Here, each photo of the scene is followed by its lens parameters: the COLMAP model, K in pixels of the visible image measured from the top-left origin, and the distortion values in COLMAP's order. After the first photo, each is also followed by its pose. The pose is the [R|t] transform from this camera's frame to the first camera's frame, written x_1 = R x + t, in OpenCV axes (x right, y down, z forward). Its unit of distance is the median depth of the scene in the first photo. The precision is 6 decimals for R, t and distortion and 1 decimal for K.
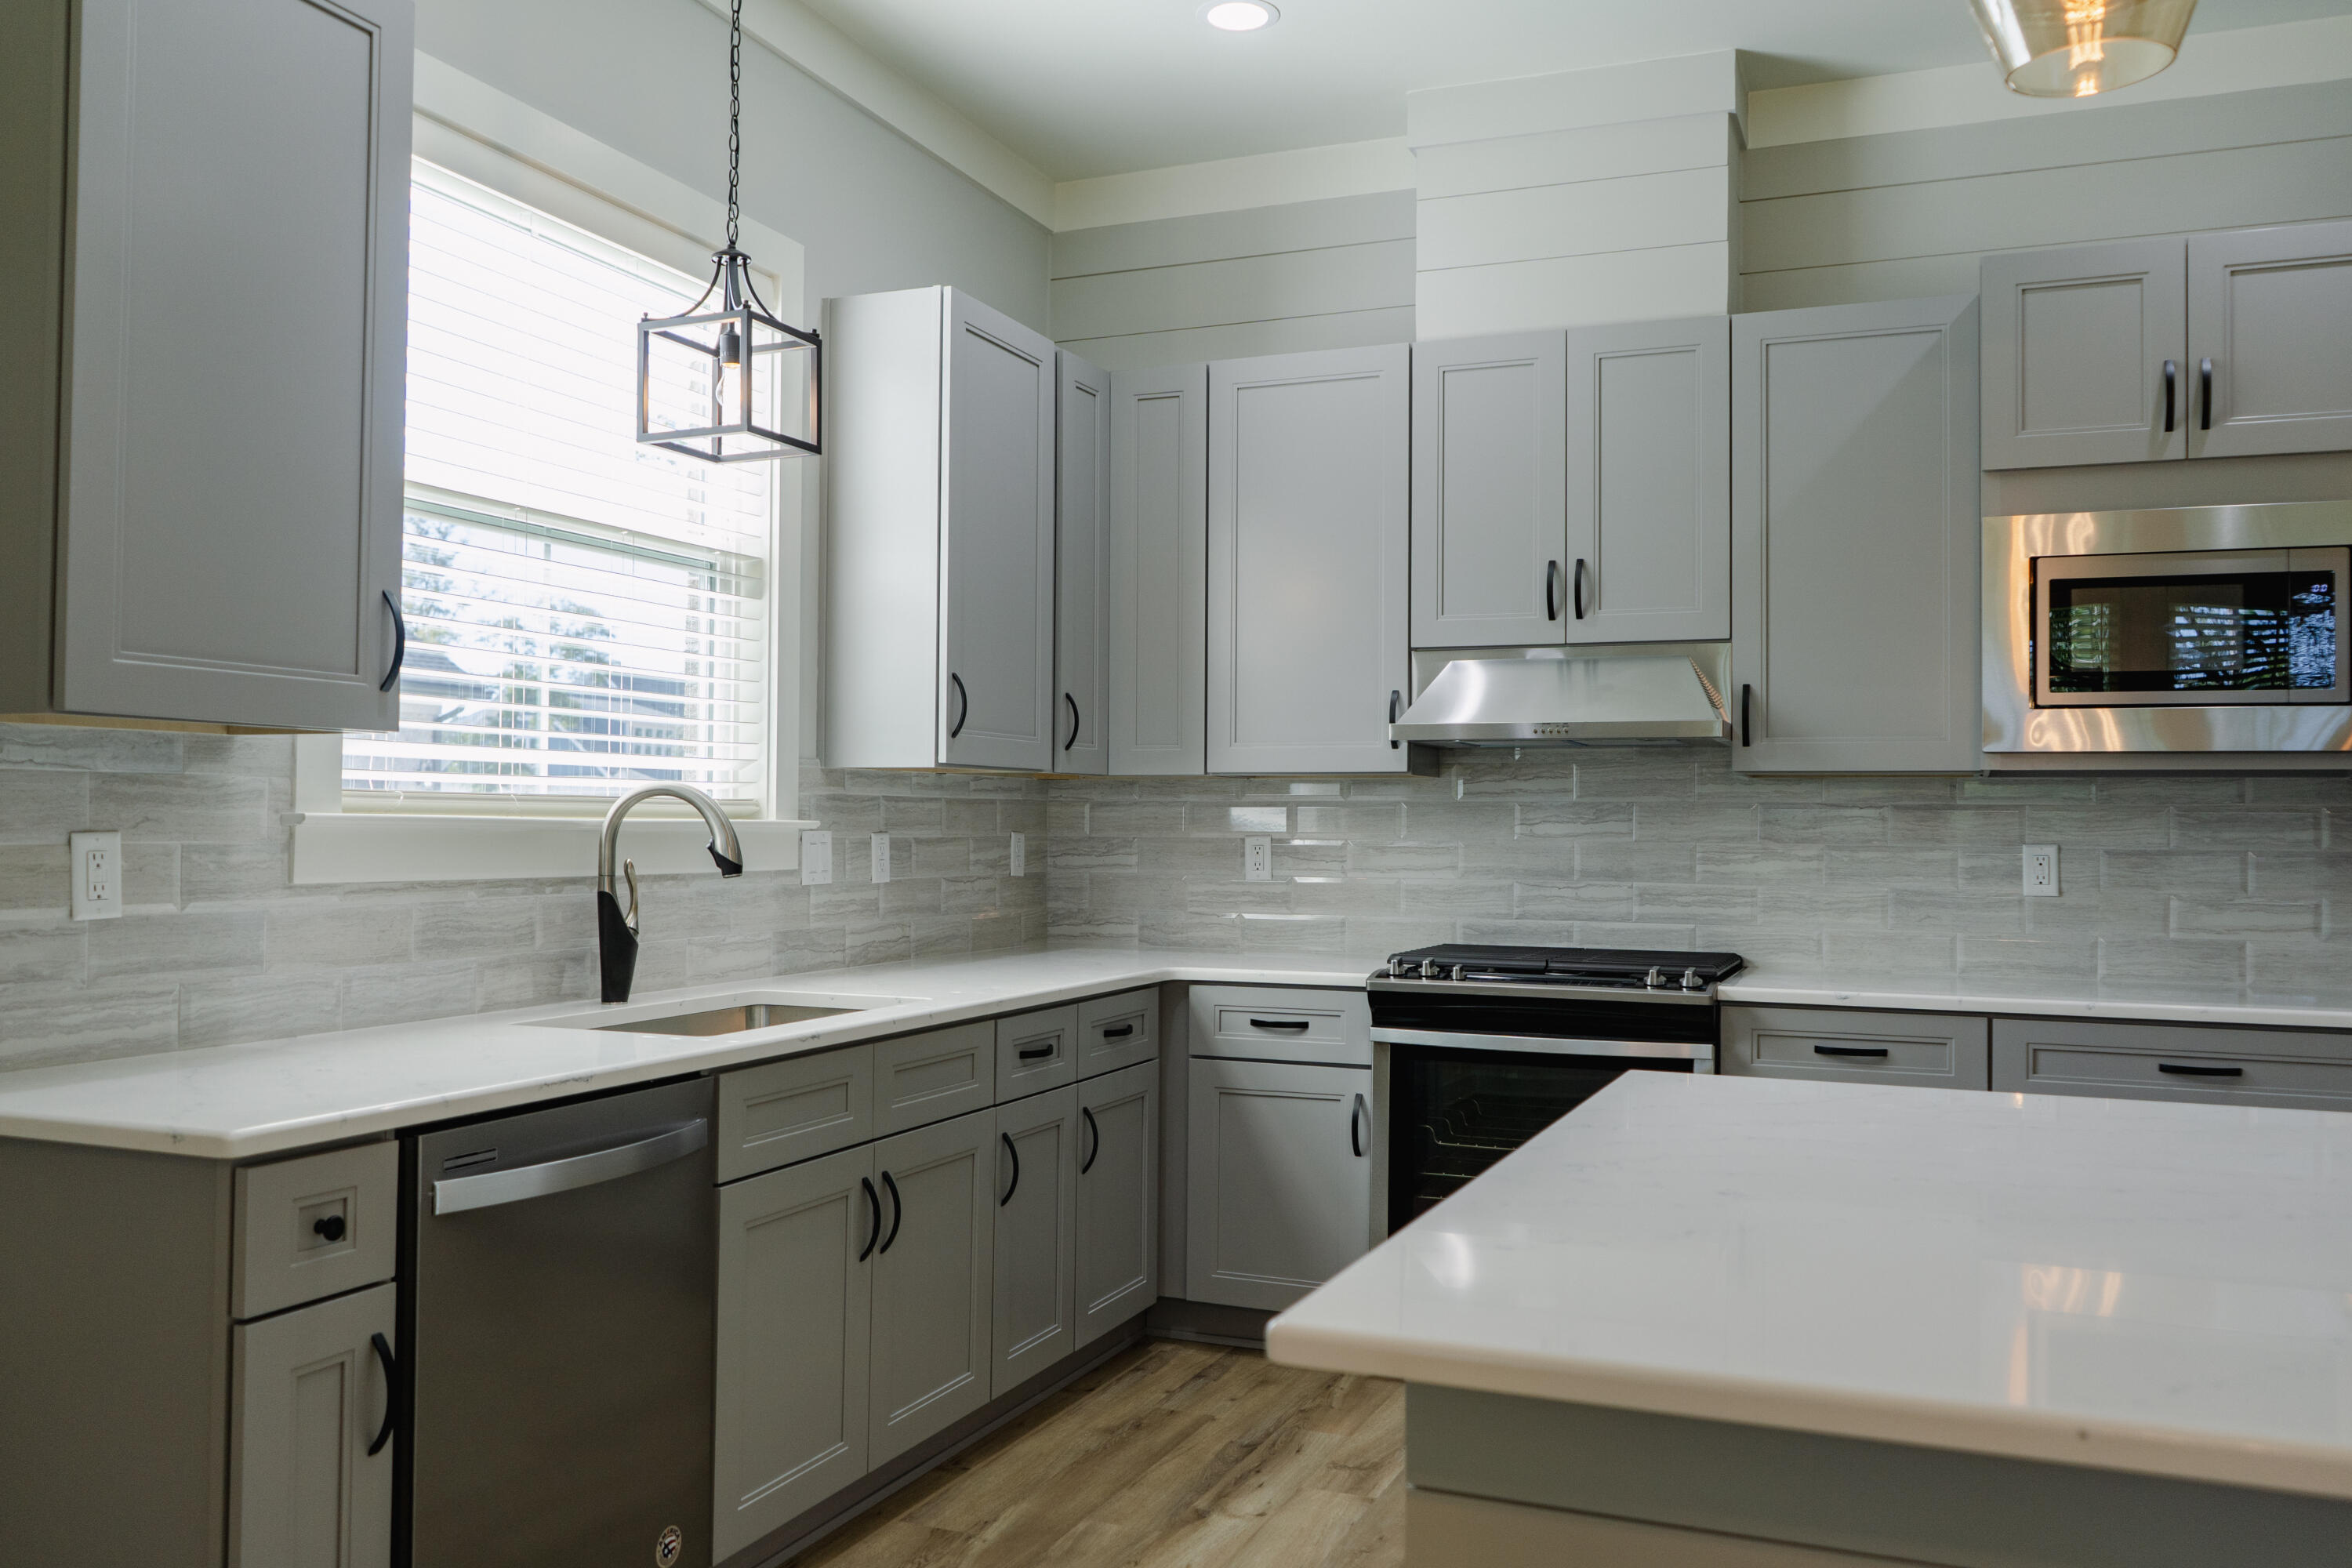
lens RADIAL K [[1913.7, 0, 1167.6], [0, 1913.7, 781.4], [0, 0, 1]] dist [-0.005853, 0.002504]
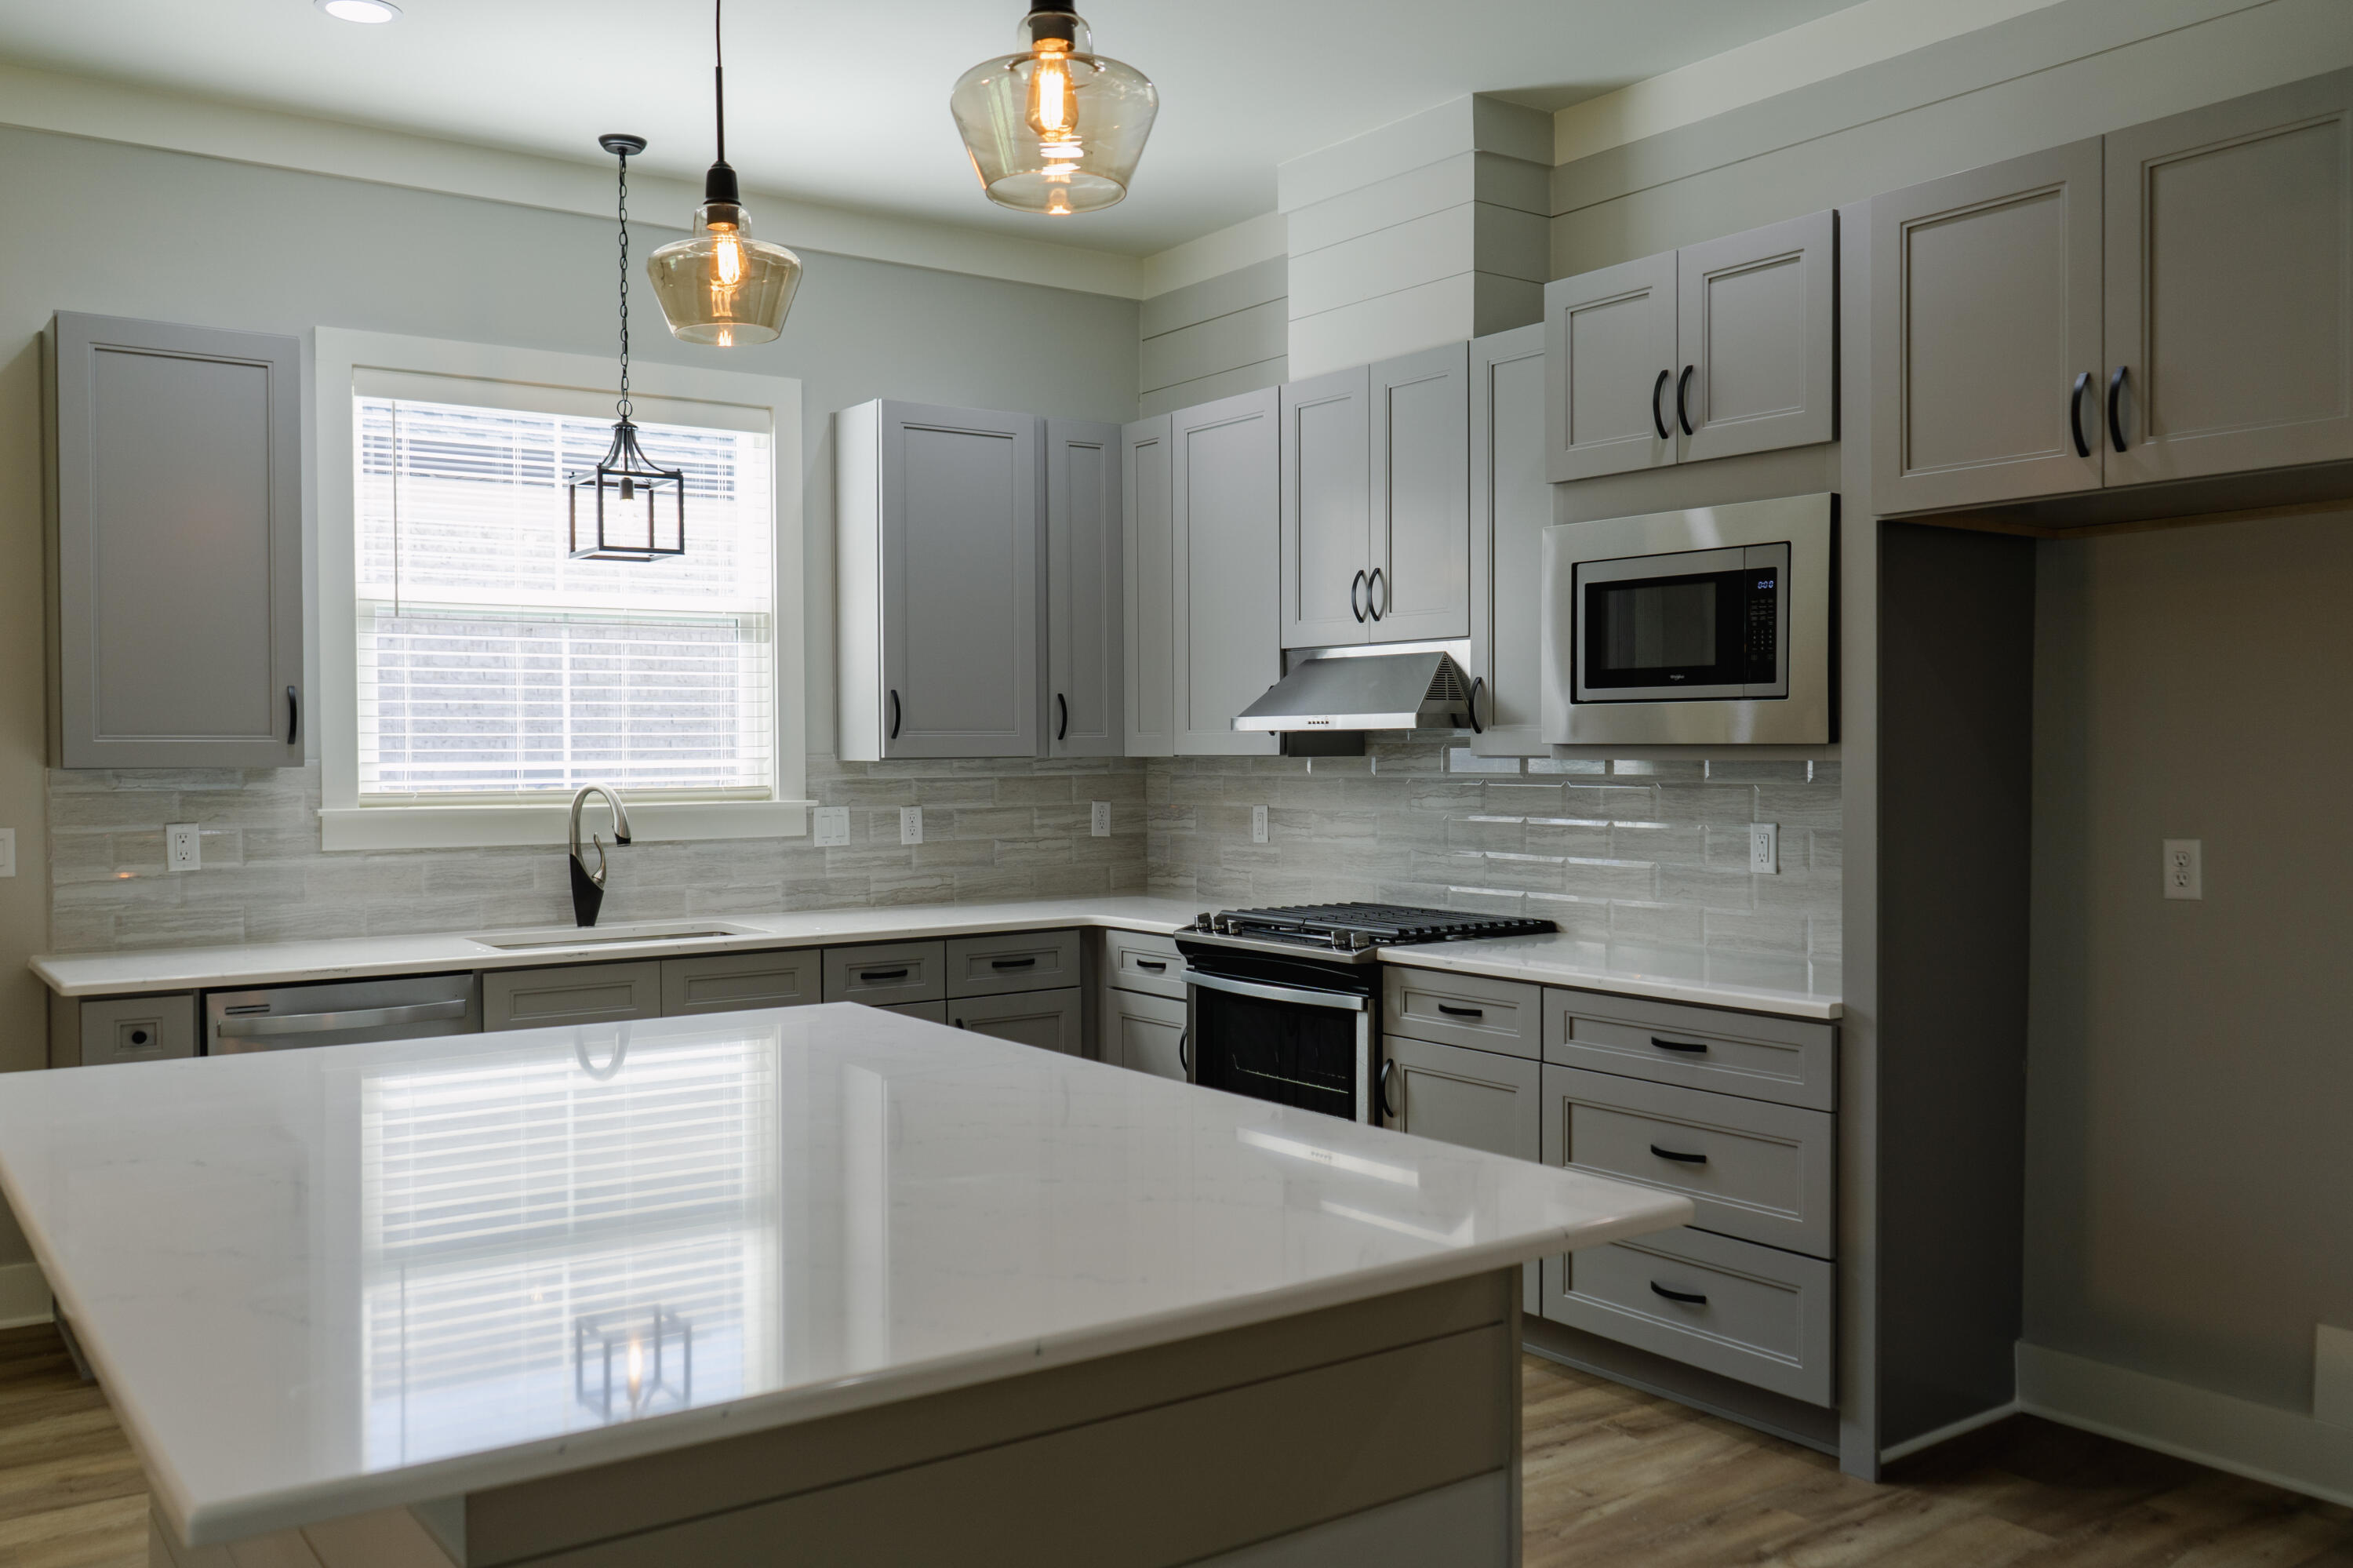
lens RADIAL K [[1964.6, 0, 1159.6], [0, 1964.6, 782.4], [0, 0, 1]] dist [0.002174, 0.003806]
pose [[0.847690, -0.002855, -0.530485, 0.750695], [0.024311, 0.999144, 0.033471, -0.032355], [0.529935, -0.041270, 0.847033, -0.062466]]
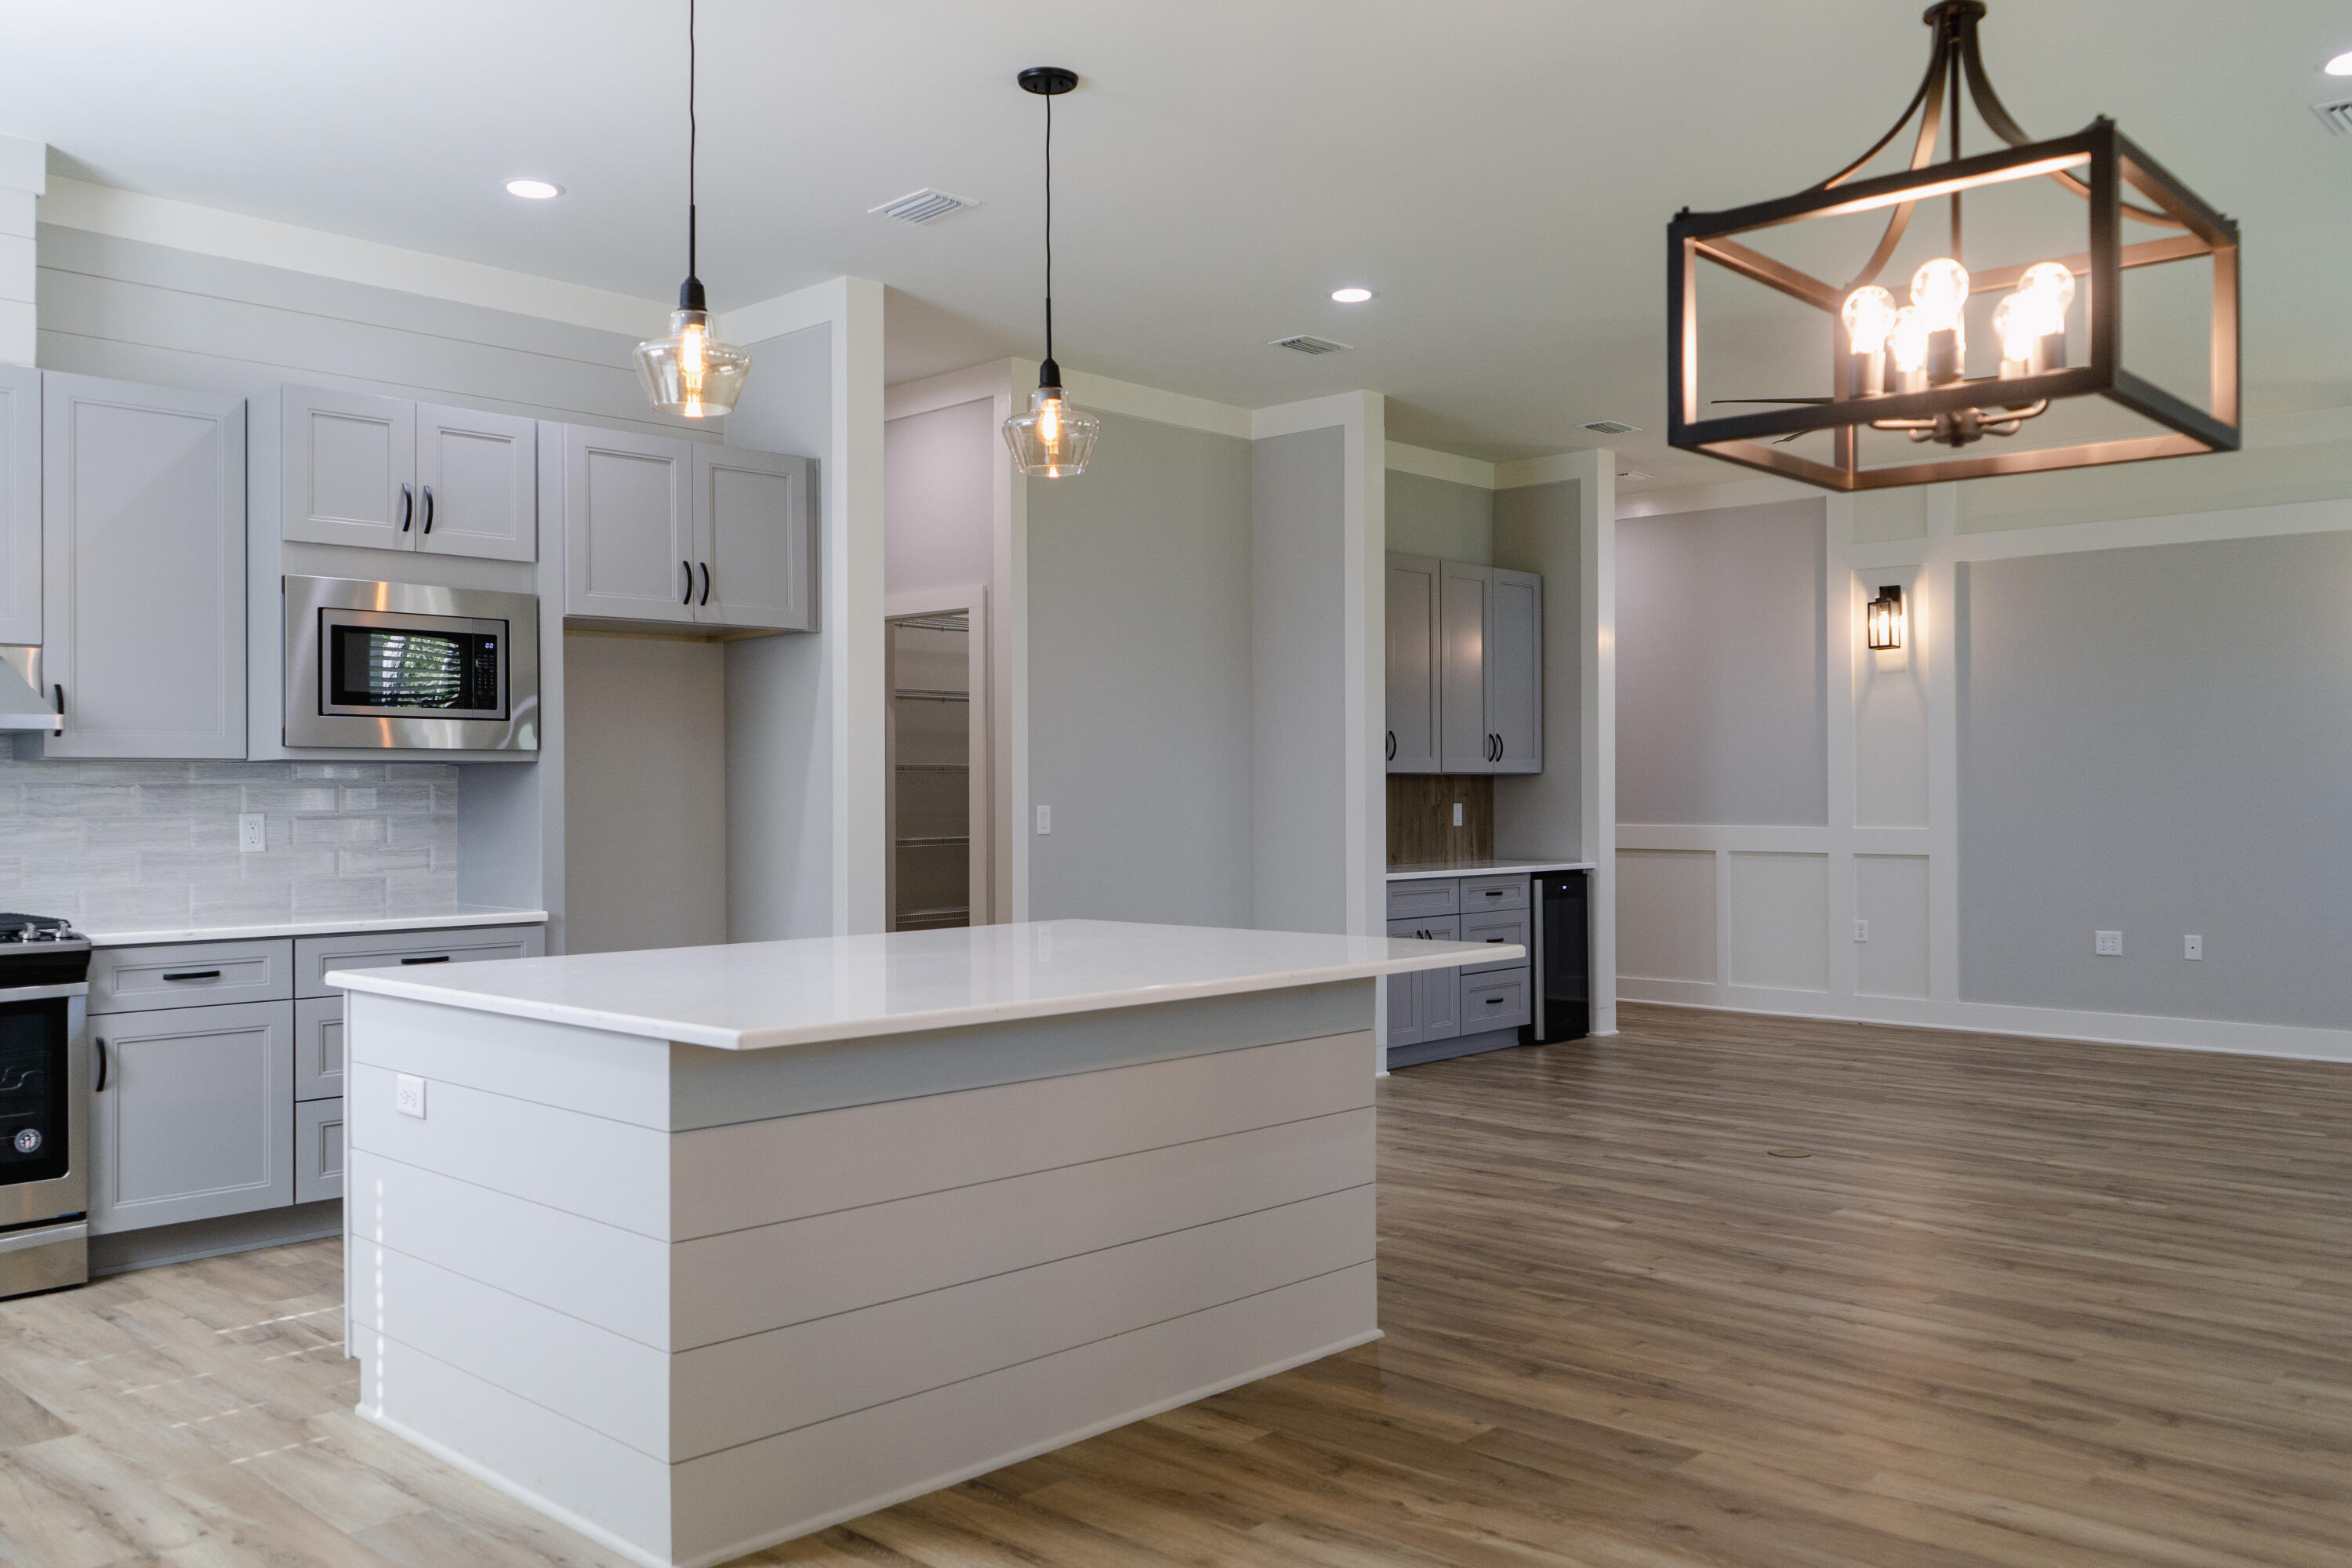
lens RADIAL K [[1888.3, 0, 1149.8], [0, 1888.3, 786.8], [0, 0, 1]] dist [0.003320, 0.002182]
pose [[0.375793, -0.008394, 0.926666, -0.535065], [-0.010579, 0.999855, 0.013347, -0.009845], [-0.926643, -0.014819, 0.375650, -0.074166]]
